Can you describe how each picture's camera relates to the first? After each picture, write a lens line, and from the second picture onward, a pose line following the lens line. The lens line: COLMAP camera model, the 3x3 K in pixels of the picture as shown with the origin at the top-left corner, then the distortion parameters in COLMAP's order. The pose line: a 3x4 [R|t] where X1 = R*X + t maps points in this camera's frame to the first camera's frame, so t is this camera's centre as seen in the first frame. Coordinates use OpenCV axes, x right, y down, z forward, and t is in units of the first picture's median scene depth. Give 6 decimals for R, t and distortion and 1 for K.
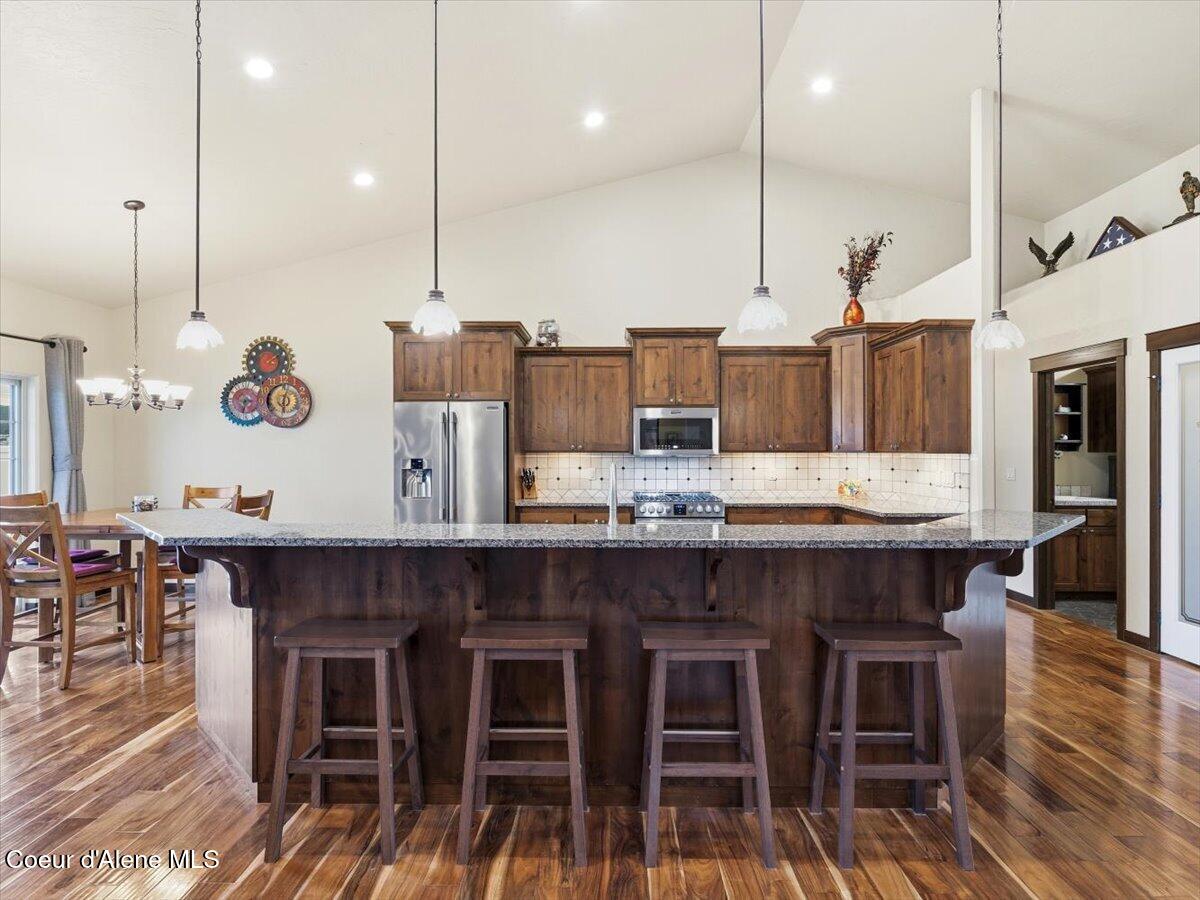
lens RADIAL K [[610.6, 0, 606.6], [0, 610.6, 451.4], [0, 0, 1]] dist [-0.008930, 0.001316]
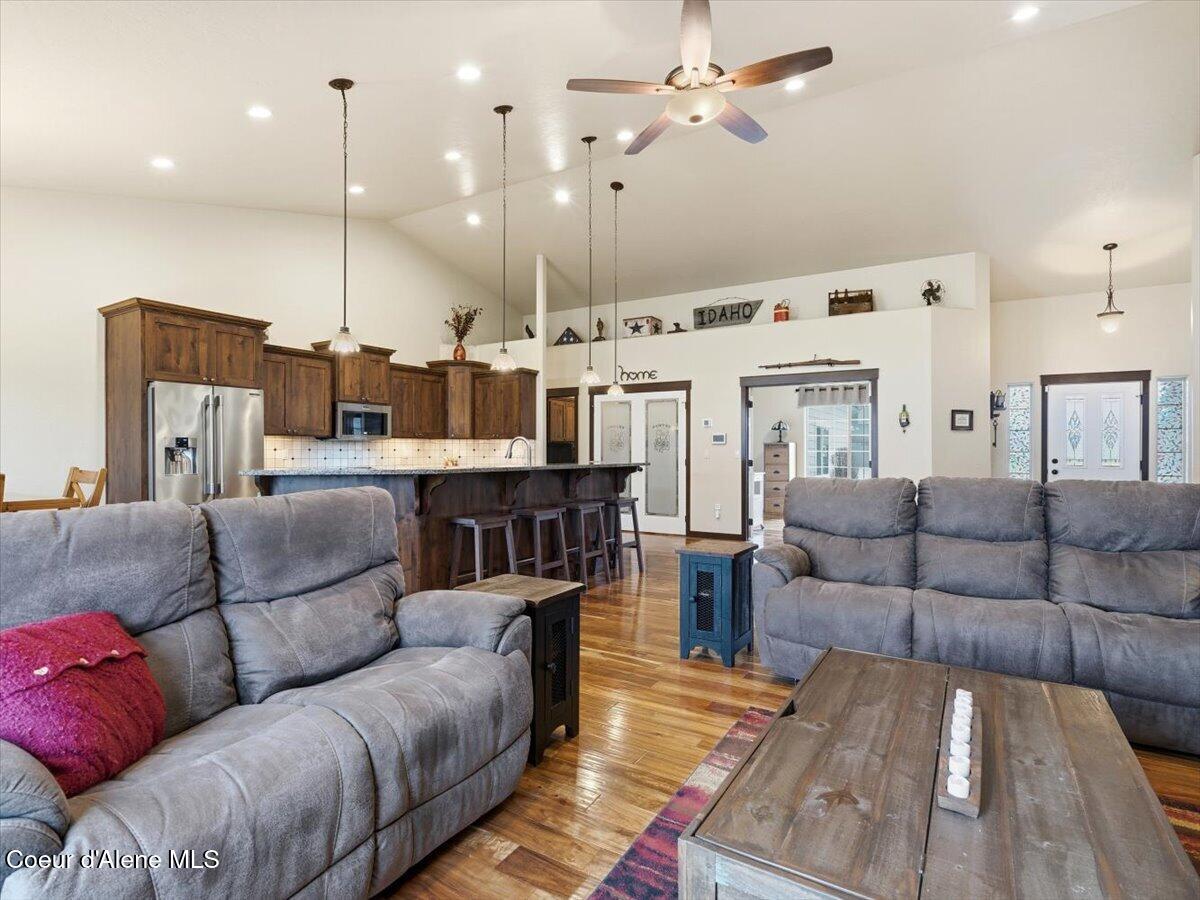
lens RADIAL K [[607.6, 0, 602.4], [0, 607.6, 452.5], [0, 0, 1]] dist [-0.007425, 0.003019]
pose [[0.504939, -0.002722, 0.863151, -0.777646], [-0.000170, 0.999995, 0.003253, 0.031064], [-0.863155, -0.001789, 0.504936, -0.132432]]
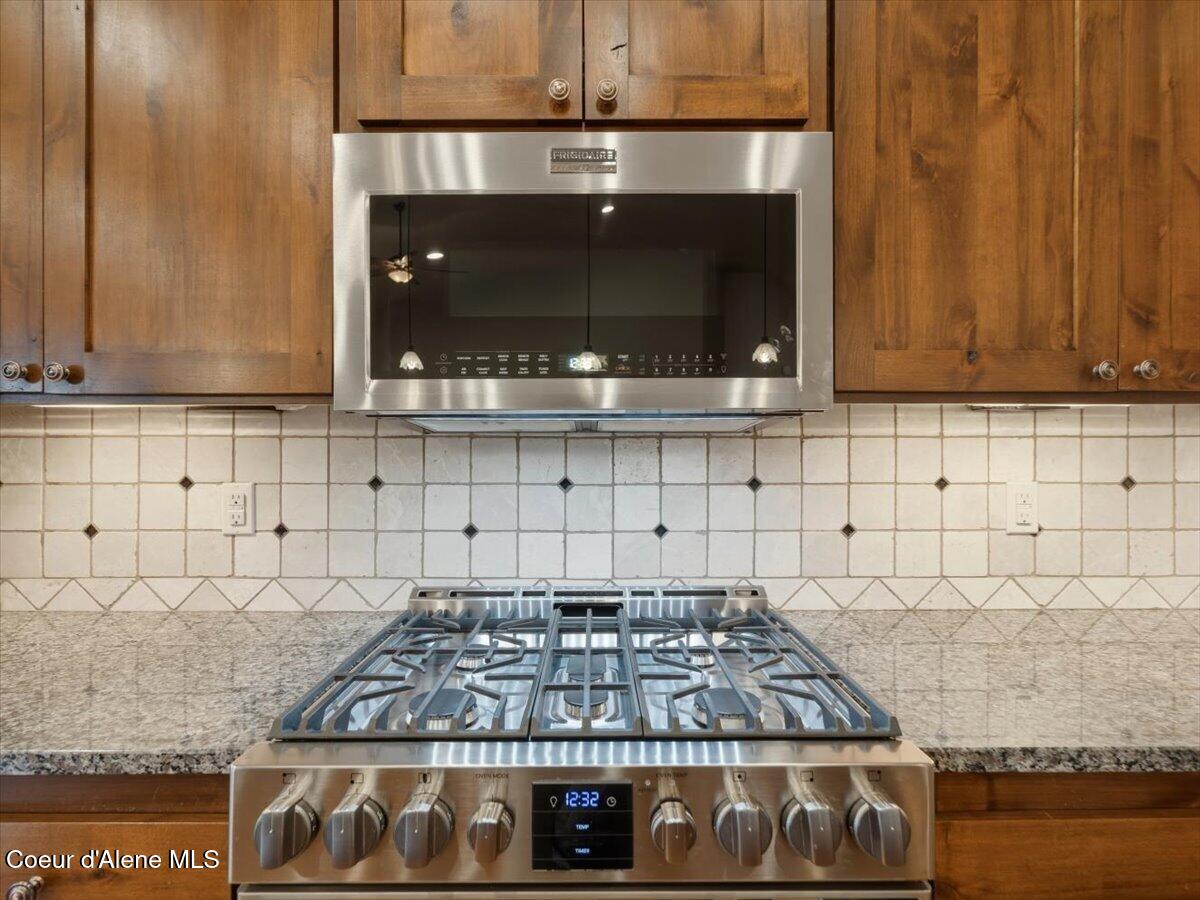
lens RADIAL K [[607.6, 0, 602.4], [0, 607.6, 452.5], [0, 0, 1]] dist [-0.007425, 0.003019]
pose [[0.999788, -0.001025, 0.020571, 0.114676], [0.000954, 0.999993, 0.003498, 0.016288], [-0.020575, -0.003478, 0.999782, 0.824628]]
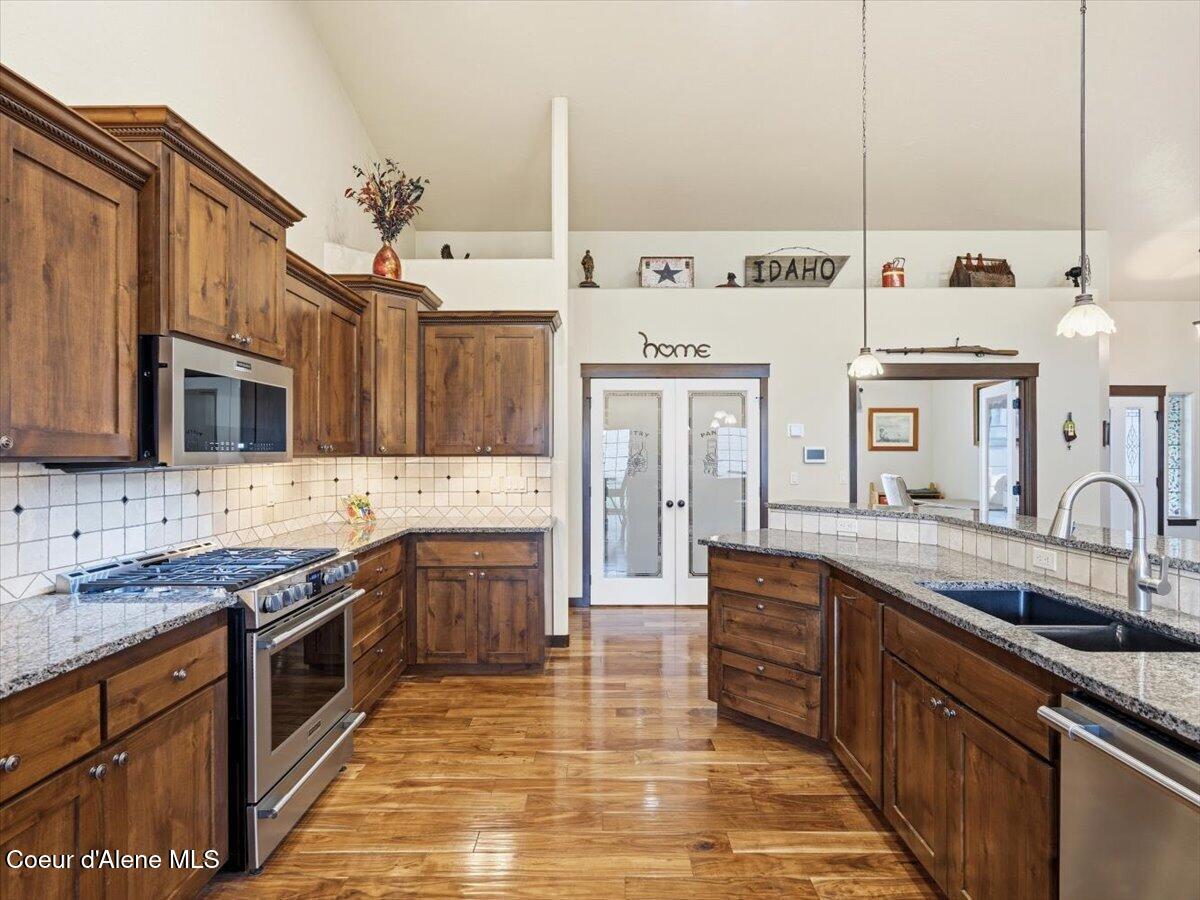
lens RADIAL K [[607.6, 0, 602.4], [0, 607.6, 452.5], [0, 0, 1]] dist [-0.007425, 0.003019]
pose [[-0.011756, 0.001100, 0.999930, -0.315680], [0.001625, 0.999998, -0.001081, -0.001830], [-0.999930, 0.001612, -0.011758, 0.743438]]
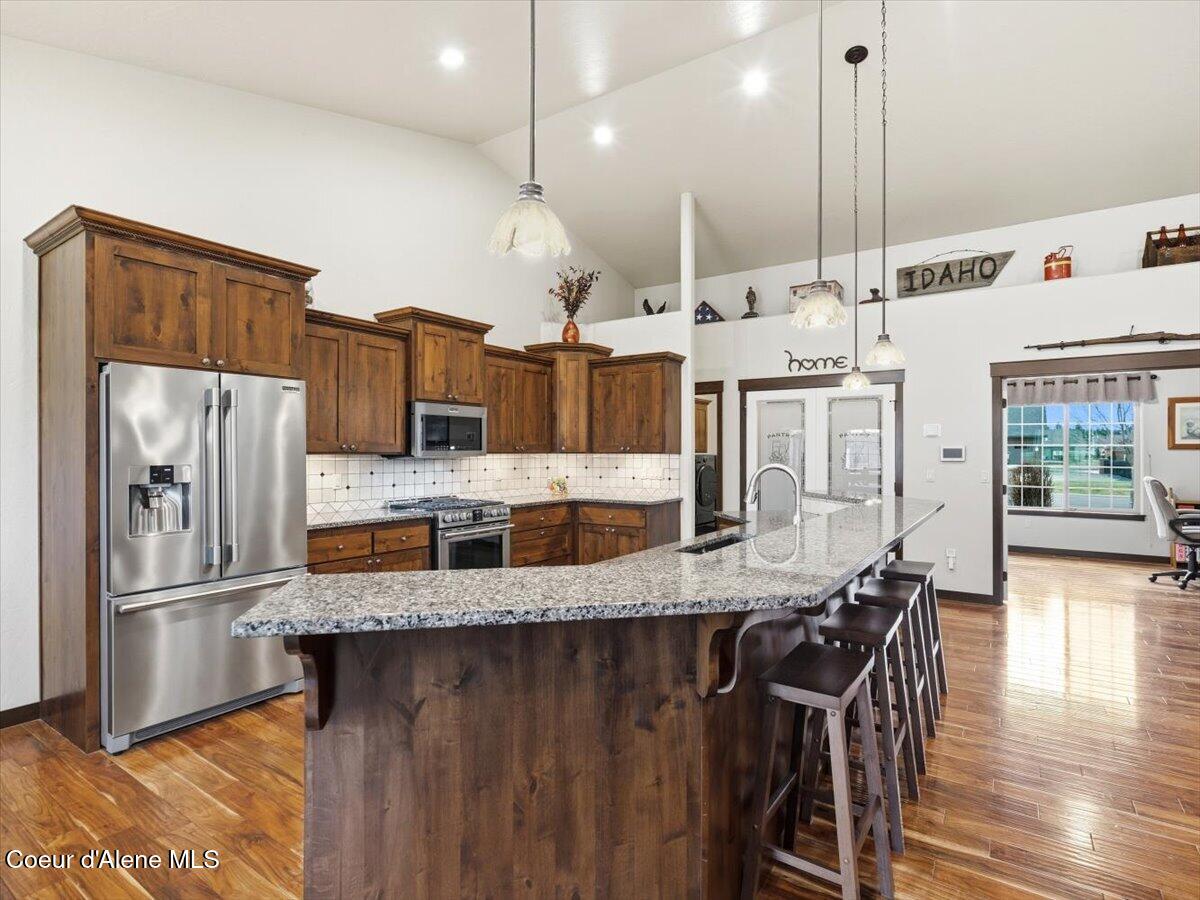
lens RADIAL K [[607.6, 0, 602.4], [0, 607.6, 452.5], [0, 0, 1]] dist [-0.007425, 0.003019]
pose [[0.548073, -0.000956, 0.836430, -0.517483], [-0.000357, 0.999999, 0.001377, -0.001578], [-0.836431, -0.001053, 0.548072, 0.315090]]
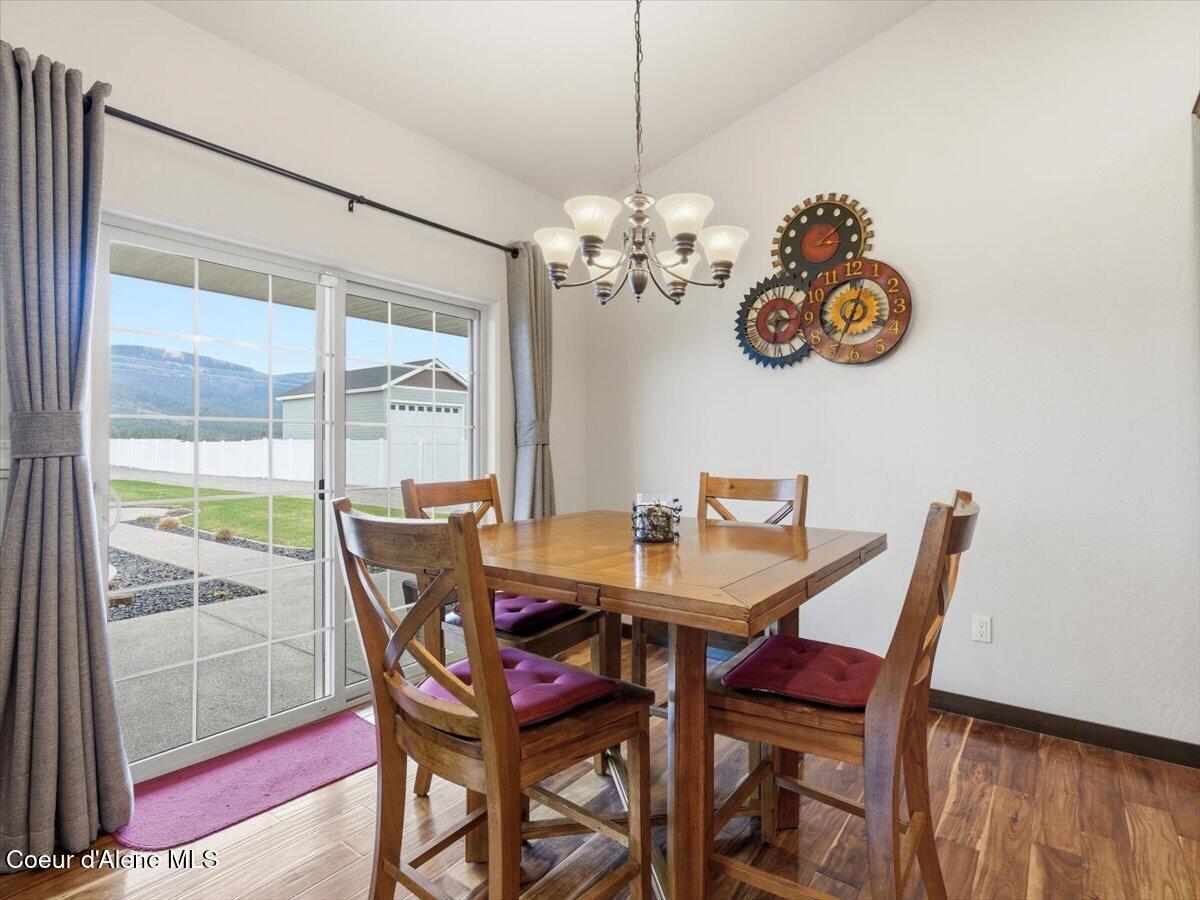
lens RADIAL K [[607.6, 0, 602.4], [0, 607.6, 452.5], [0, 0, 1]] dist [-0.007425, 0.003019]
pose [[0.802735, 0.004392, -0.596320, -0.420472], [-0.000955, 0.999981, 0.006080, 0.033395], [0.596336, -0.004311, 0.802724, 0.498745]]
